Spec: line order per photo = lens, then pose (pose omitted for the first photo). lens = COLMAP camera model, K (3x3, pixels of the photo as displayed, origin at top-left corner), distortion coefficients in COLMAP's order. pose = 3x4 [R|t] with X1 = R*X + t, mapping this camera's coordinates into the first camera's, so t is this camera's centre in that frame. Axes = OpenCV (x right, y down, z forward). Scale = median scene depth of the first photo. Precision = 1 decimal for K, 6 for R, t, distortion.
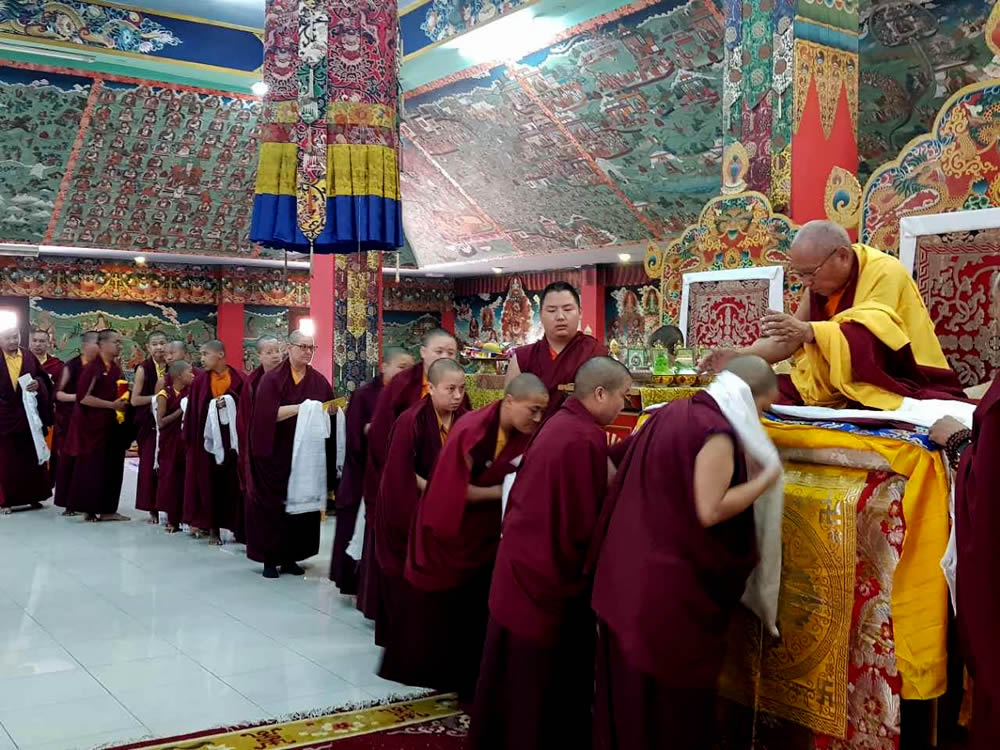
lens RADIAL K [[1094.2, 0, 481.7], [0, 1094.2, 364.9], [0, 0, 1]] dist [0.027989, 0.000000]
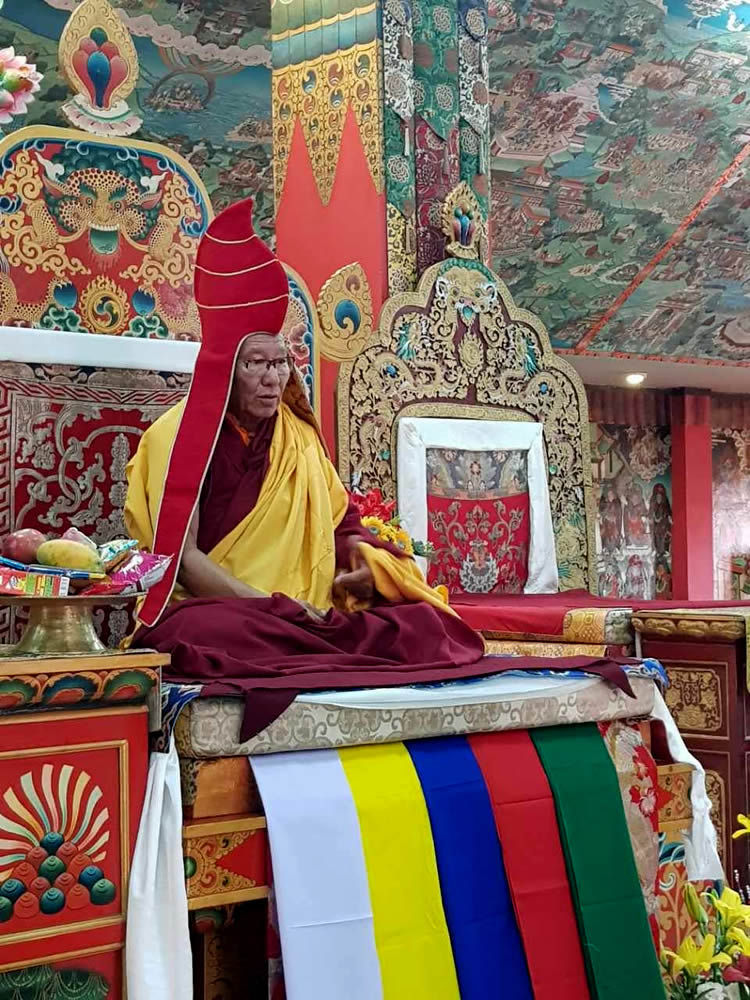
lens RADIAL K [[1829.7, 0, 383.2], [0, 1829.7, 499.8], [0, 0, 1]] dist [0.075095, 0.000000]
pose [[-0.139487, 0.017792, 0.990064, -0.280143], [0.025669, 0.999568, -0.014346, -0.012419], [-0.989891, 0.023412, -0.139884, 0.453644]]
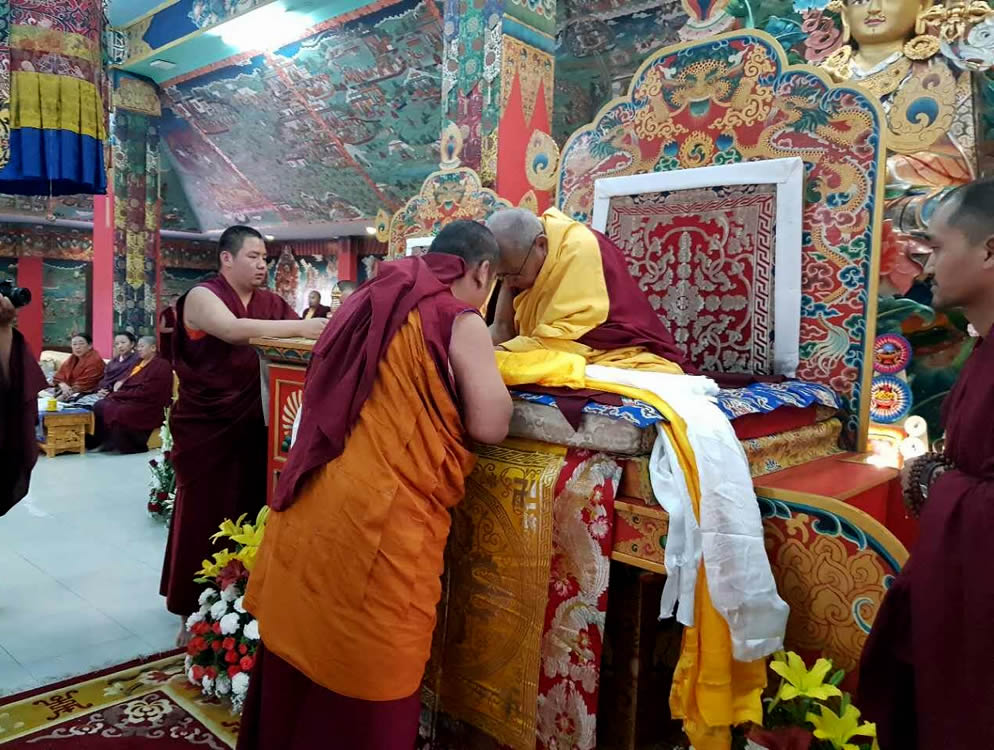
lens RADIAL K [[778.4, 0, 466.5], [0, 778.4, 360.6], [0, 0, 1]] dist [0.059002, -0.097599]
pose [[0.973009, 0.005087, 0.230712, 0.047394], [-0.018189, 0.998337, 0.054698, -0.001106], [-0.230050, -0.057418, 0.971484, 0.152510]]
